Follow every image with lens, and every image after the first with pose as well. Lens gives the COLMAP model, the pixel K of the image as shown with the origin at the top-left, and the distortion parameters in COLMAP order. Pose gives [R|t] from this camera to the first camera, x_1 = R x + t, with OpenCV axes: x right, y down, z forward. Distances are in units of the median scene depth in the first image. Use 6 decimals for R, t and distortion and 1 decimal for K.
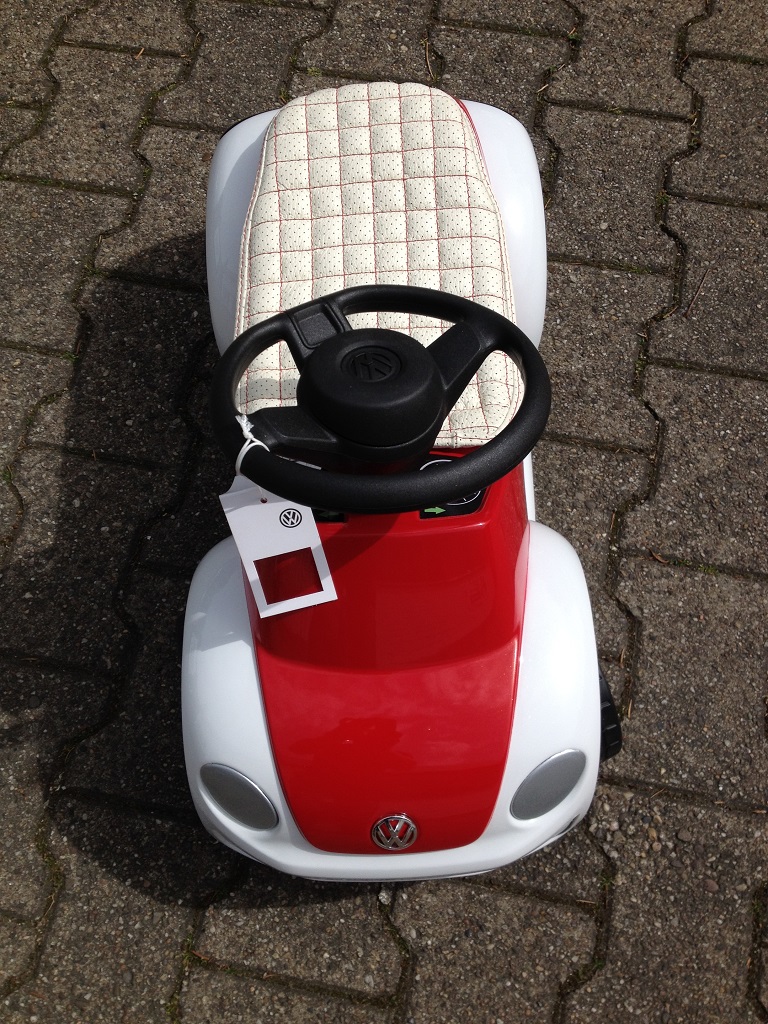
lens RADIAL K [[1046.1, 0, 380.2], [0, 1046.1, 494.9], [0, 0, 1]] dist [0.108929, -0.272102]
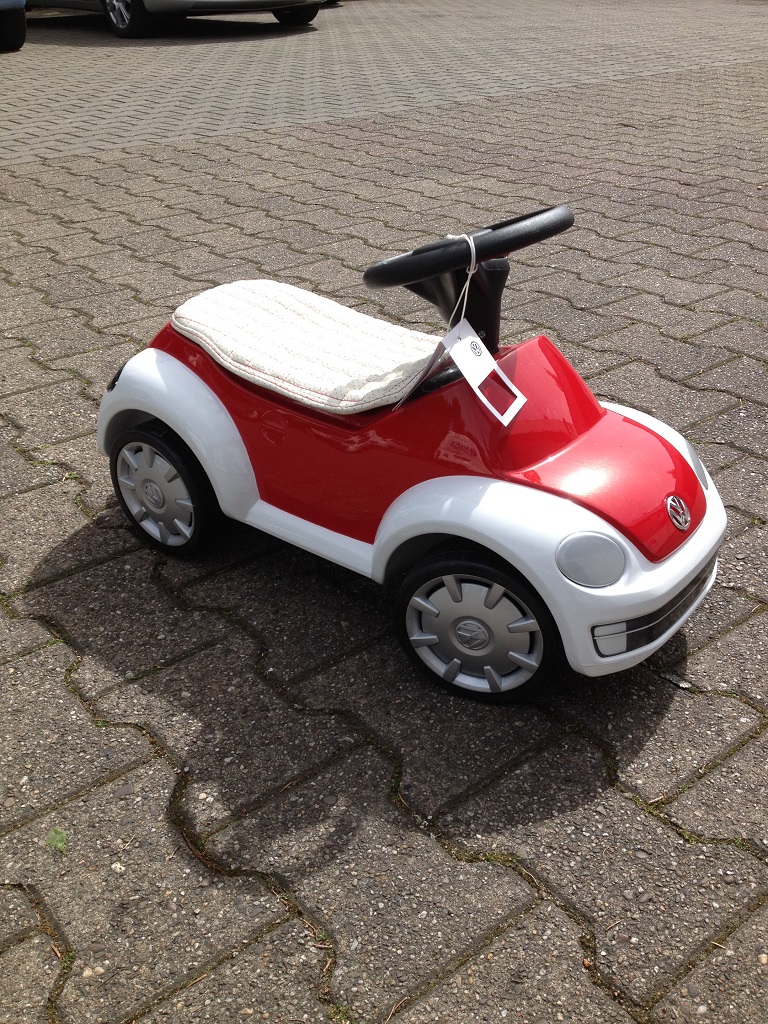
lens RADIAL K [[1046.1, 0, 380.2], [0, 1046.1, 494.9], [0, 0, 1]] dist [0.108929, -0.272102]
pose [[0.626279, -0.345270, 0.698973, -0.781435], [0.711398, 0.619837, -0.331232, 0.337138], [-0.318885, 0.704692, 0.633815, 0.207034]]
